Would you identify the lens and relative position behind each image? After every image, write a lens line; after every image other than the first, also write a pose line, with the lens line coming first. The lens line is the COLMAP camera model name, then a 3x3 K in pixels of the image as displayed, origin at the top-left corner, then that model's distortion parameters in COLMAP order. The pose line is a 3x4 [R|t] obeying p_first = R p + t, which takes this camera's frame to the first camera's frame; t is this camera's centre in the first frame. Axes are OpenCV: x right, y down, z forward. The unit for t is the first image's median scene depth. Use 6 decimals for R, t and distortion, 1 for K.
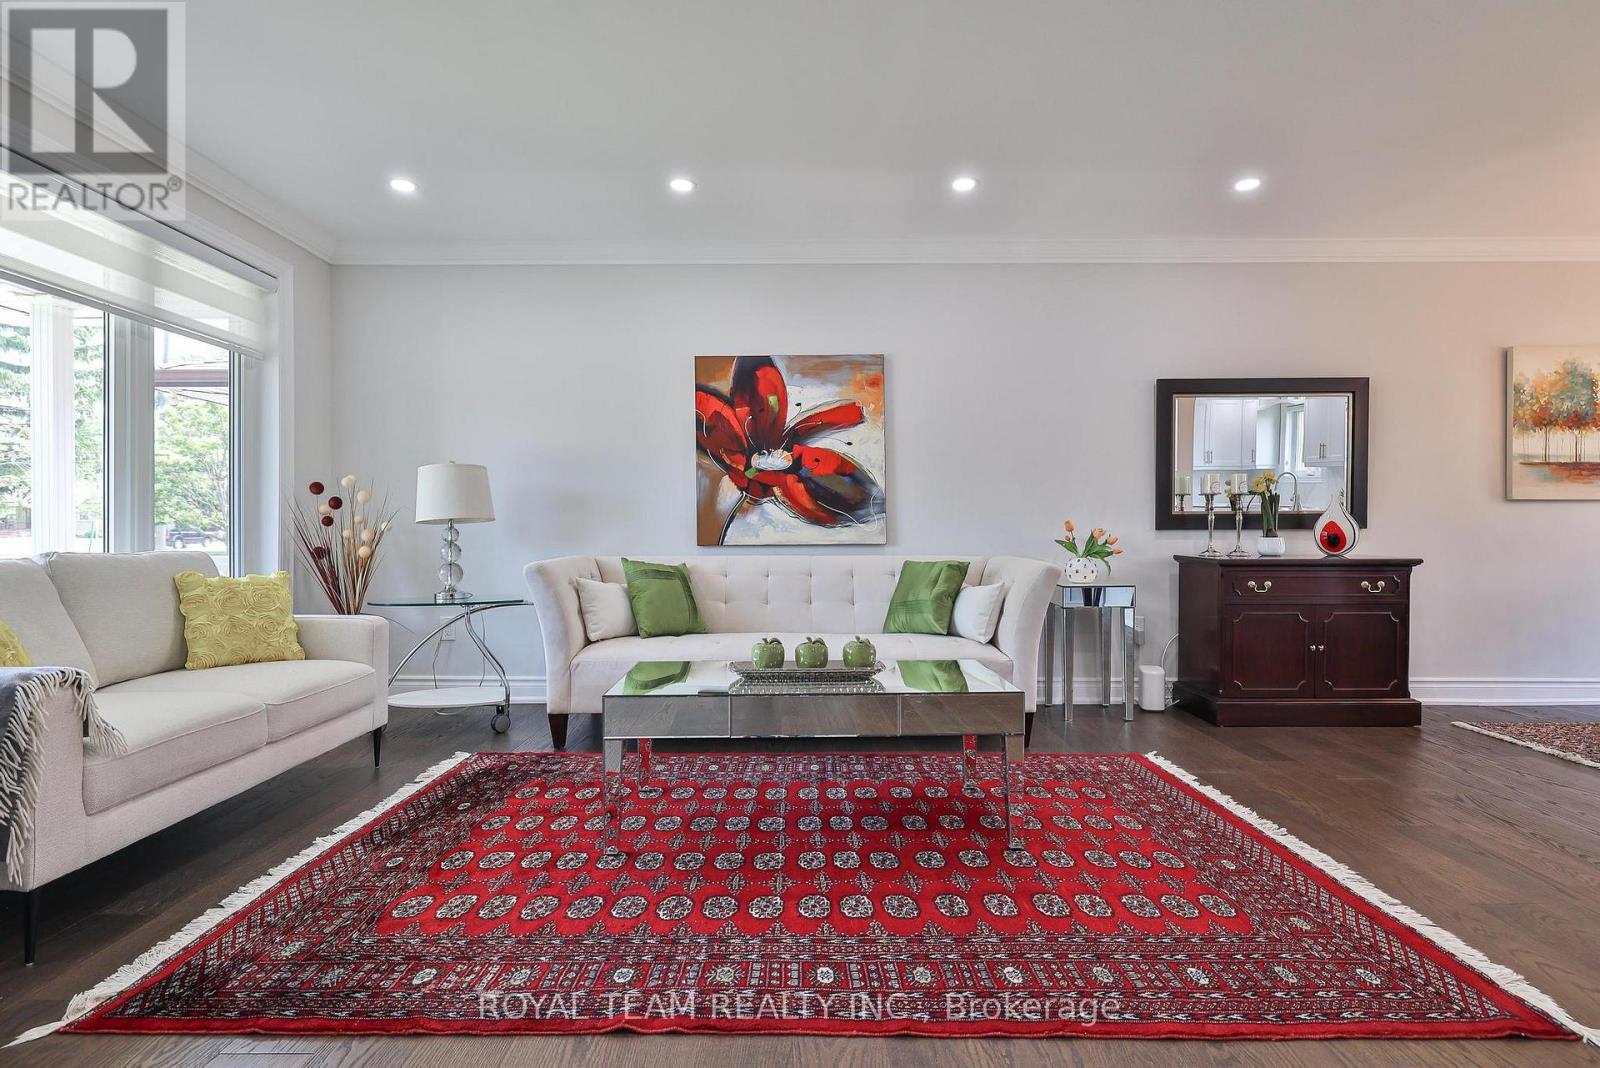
lens RADIAL K [[801.5, 0, 810.2], [0, 801.5, 532.0], [0, 0, 1]] dist [-0.001763, 0.000699]
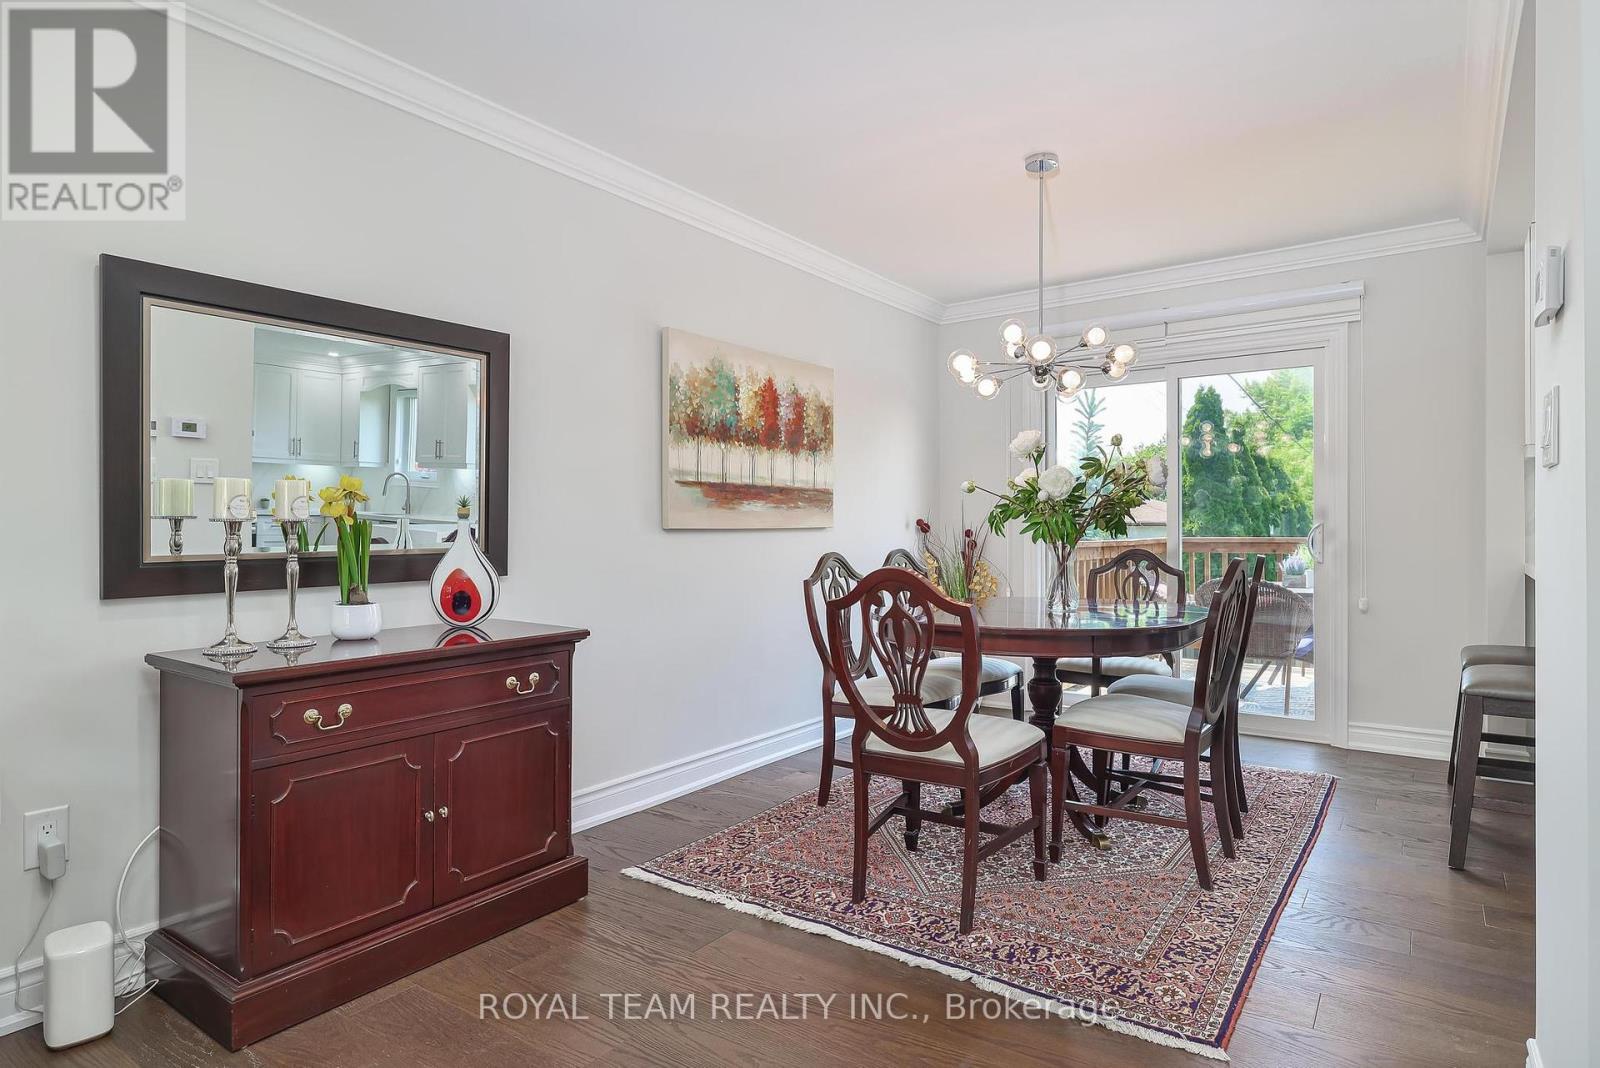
lens RADIAL K [[908.9, 0, 795.0], [0, 908.9, 527.3], [0, 0, 1]] dist [-0.002122, 0.003460]
pose [[0.585775, 0.000342, 0.810473, 0.254222], [0.006157, 0.999969, -0.004873, -0.037706], [-0.810450, 0.007844, 0.585755, 0.405967]]
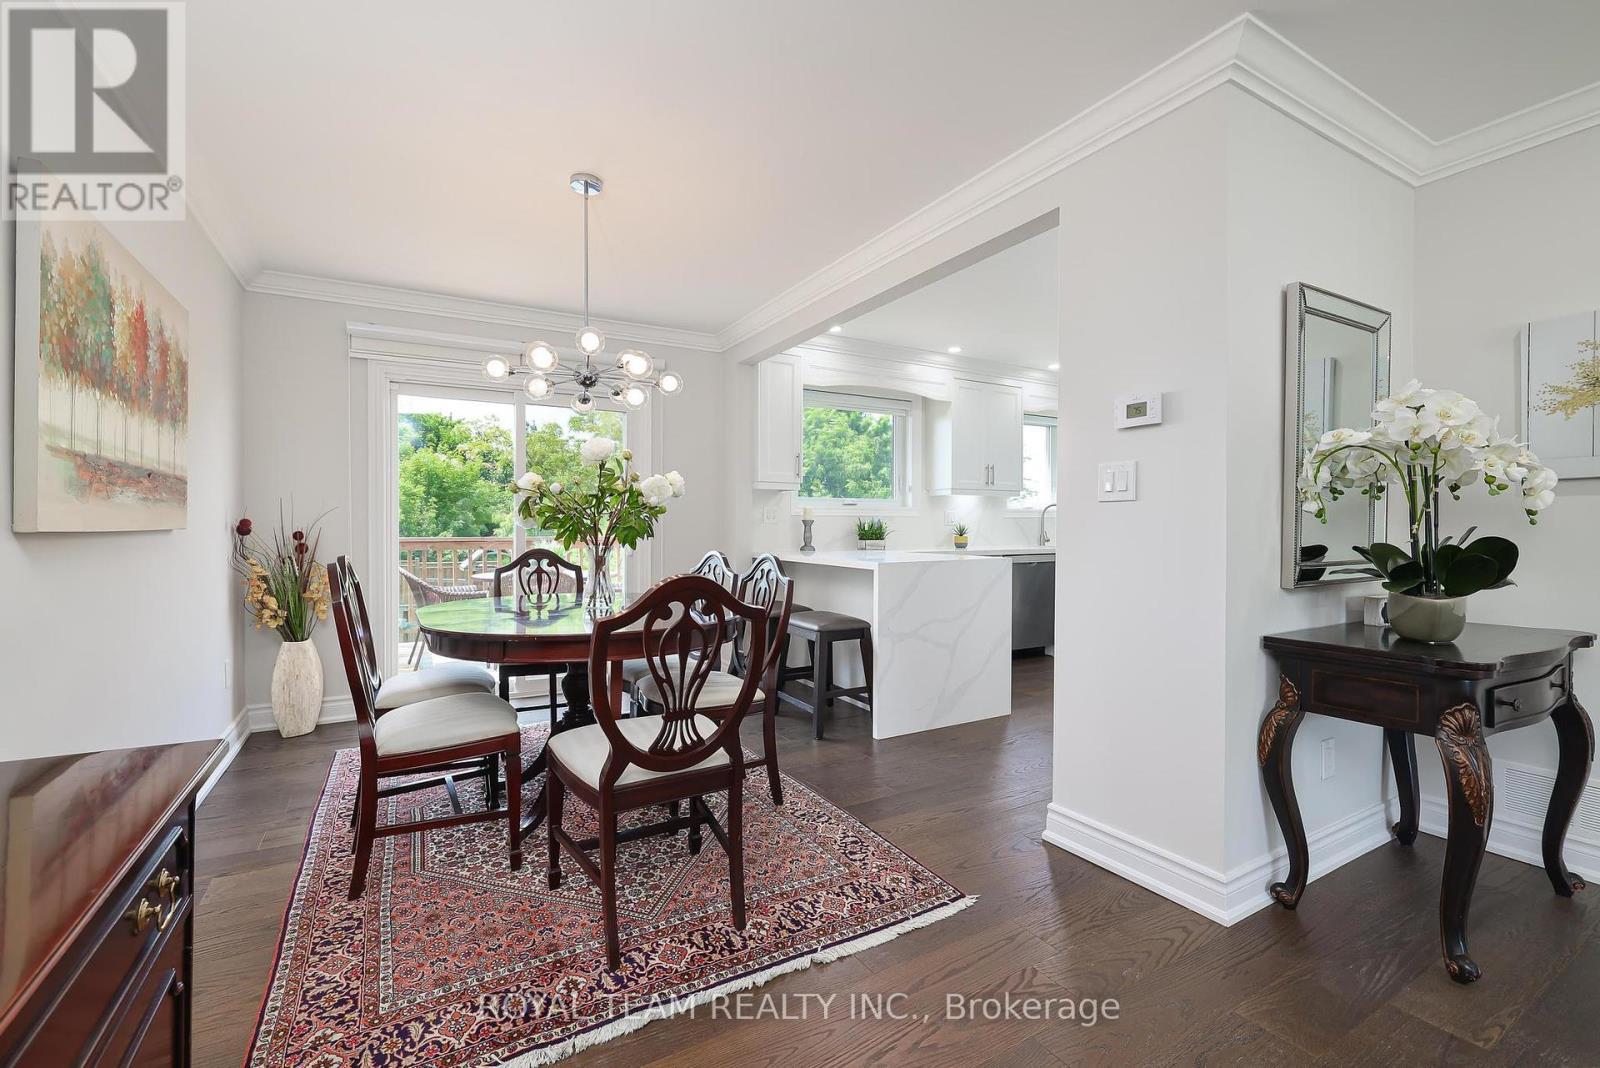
lens RADIAL K [[680.2, 0, 808.2], [0, 680.2, 530.8], [0, 0, 1]] dist [0.000177, 0.001456]
pose [[-0.493152, -0.002518, 0.869939, 0.382254], [0.004740, 0.999973, 0.005581, -0.042181], [-0.869930, 0.006876, -0.493127, 0.841143]]
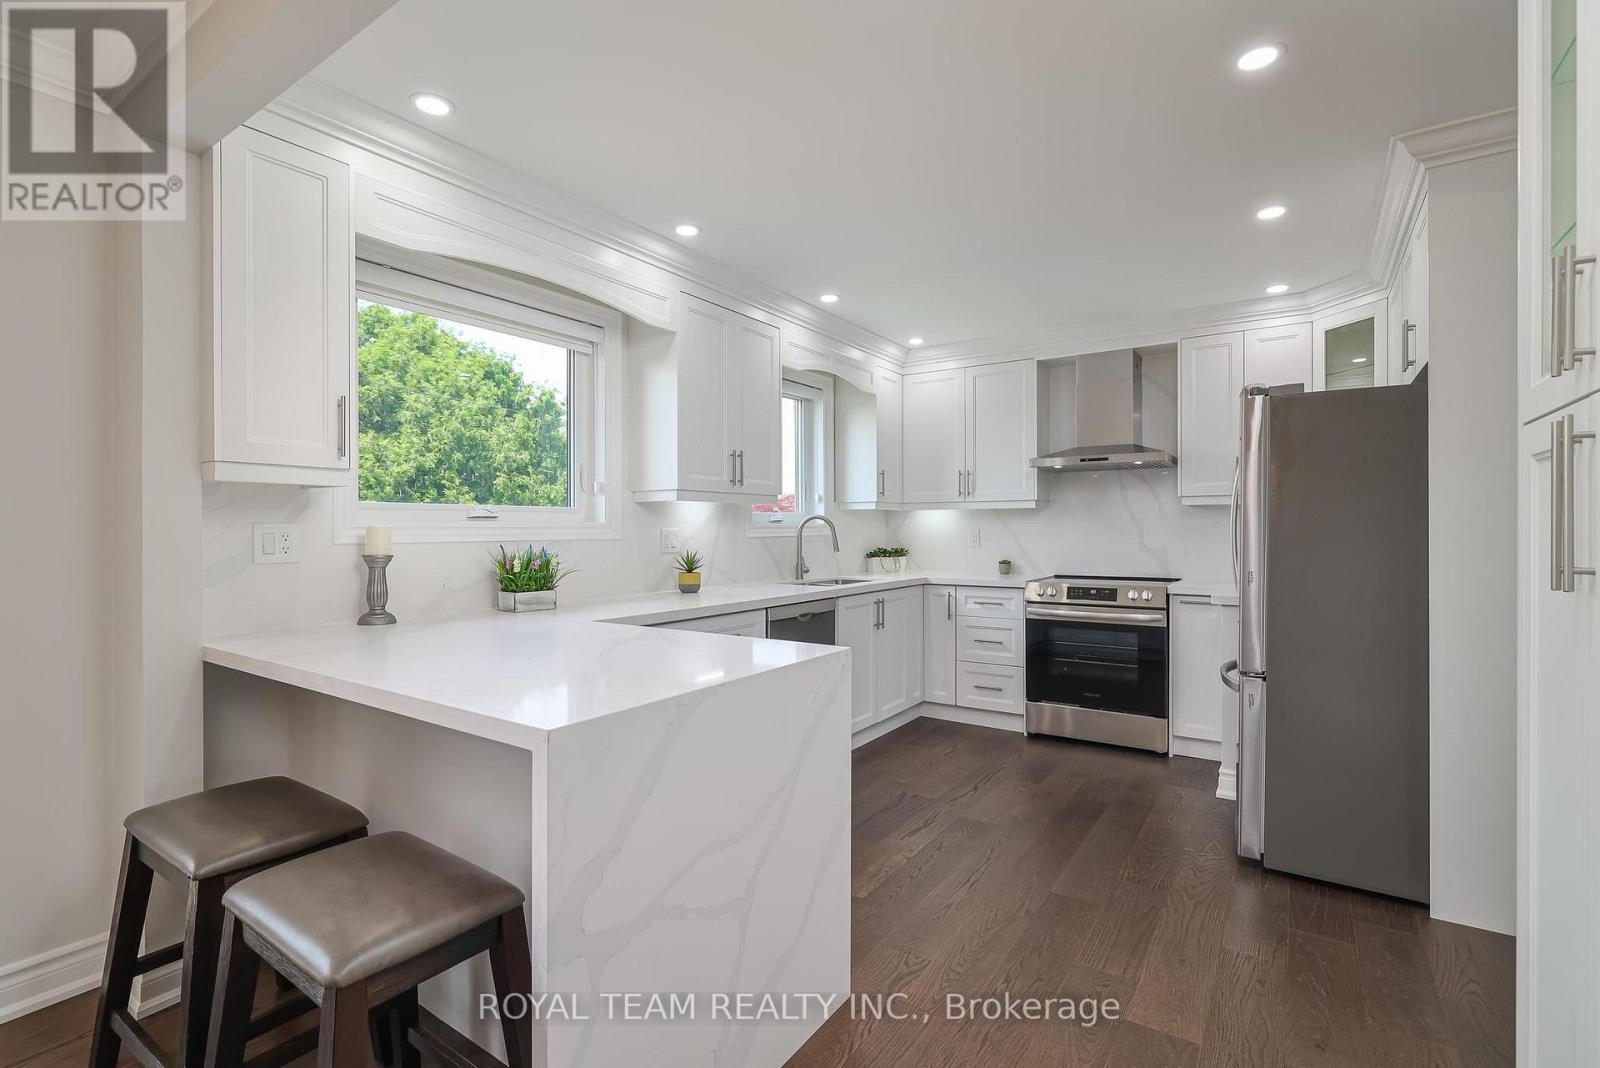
lens RADIAL K [[737.3, 0, 787.4], [0, 737.3, 536.3], [0, 0, 1]] dist [-0.027803, 0.000015]
pose [[-0.809897, -0.003944, 0.586559, 0.846628], [0.004715, 0.999901, 0.013235, -0.076223], [-0.586553, 0.013484, -0.809798, 0.513251]]
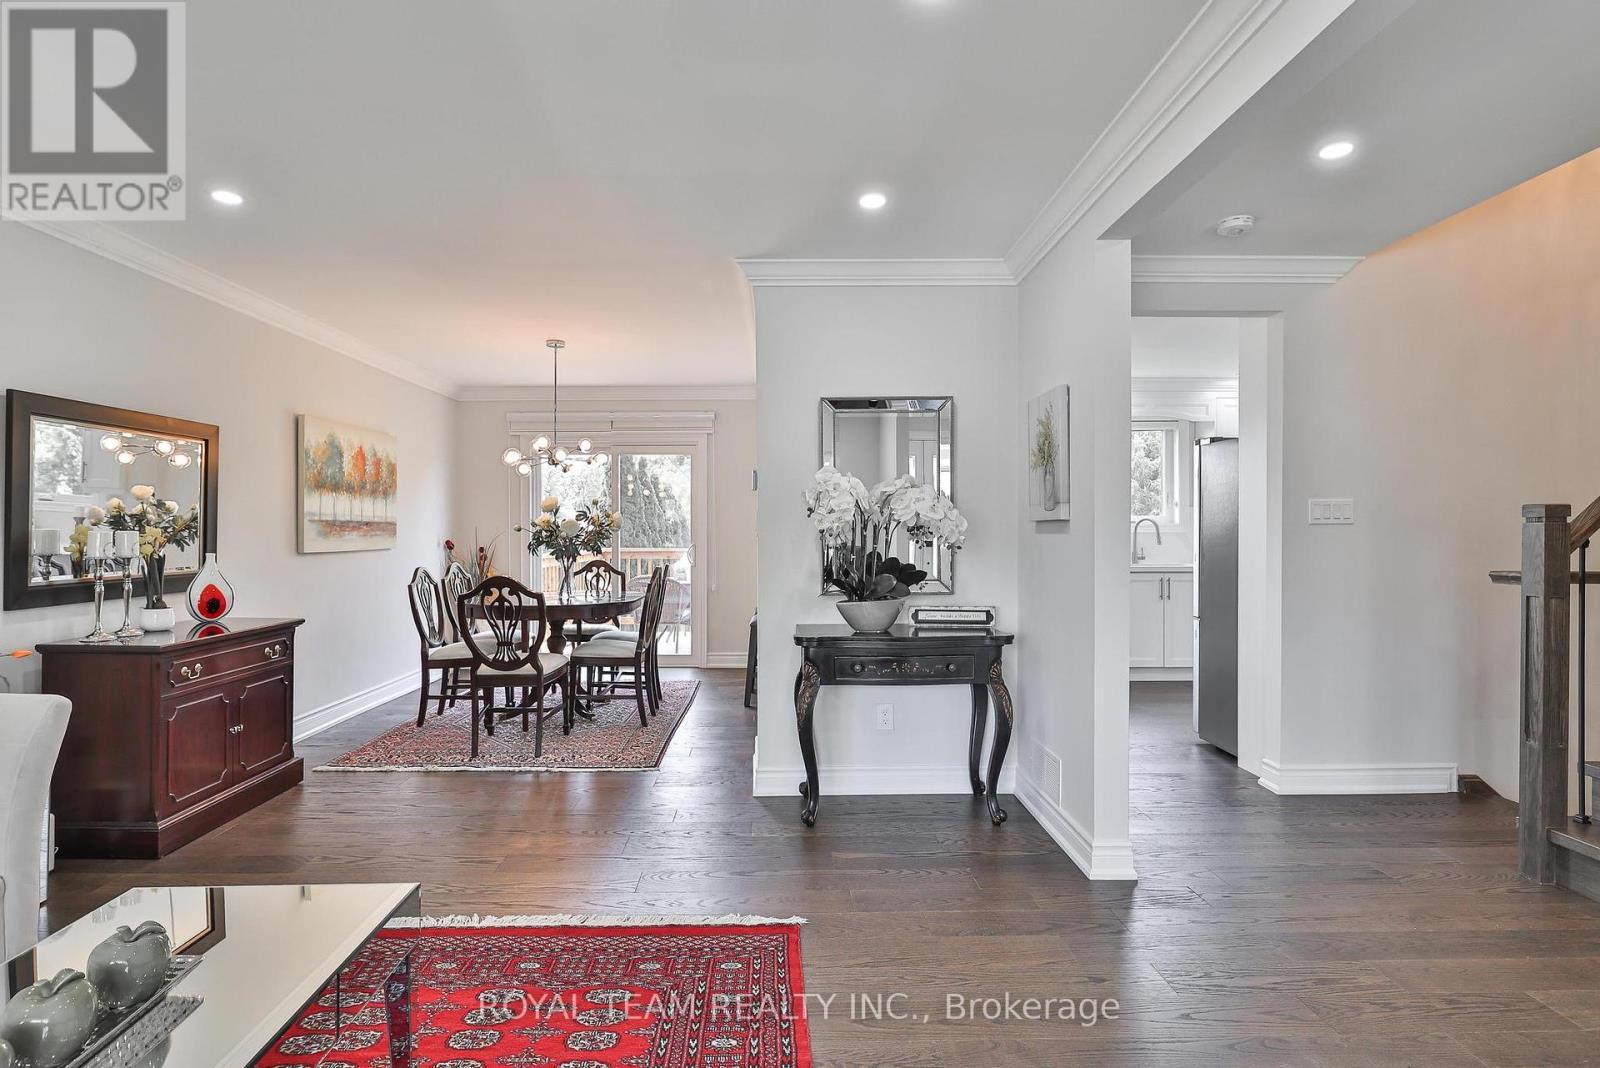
lens RADIAL K [[826.0, 0, 790.7], [0, 826.0, 536.2], [0, 0, 1]] dist [-0.002685, 0.000645]
pose [[-0.012351, -0.003480, 0.999918, -0.274112], [0.005585, 0.999978, 0.003549, -0.065027], [-0.999908, 0.005628, -0.012332, 0.347588]]
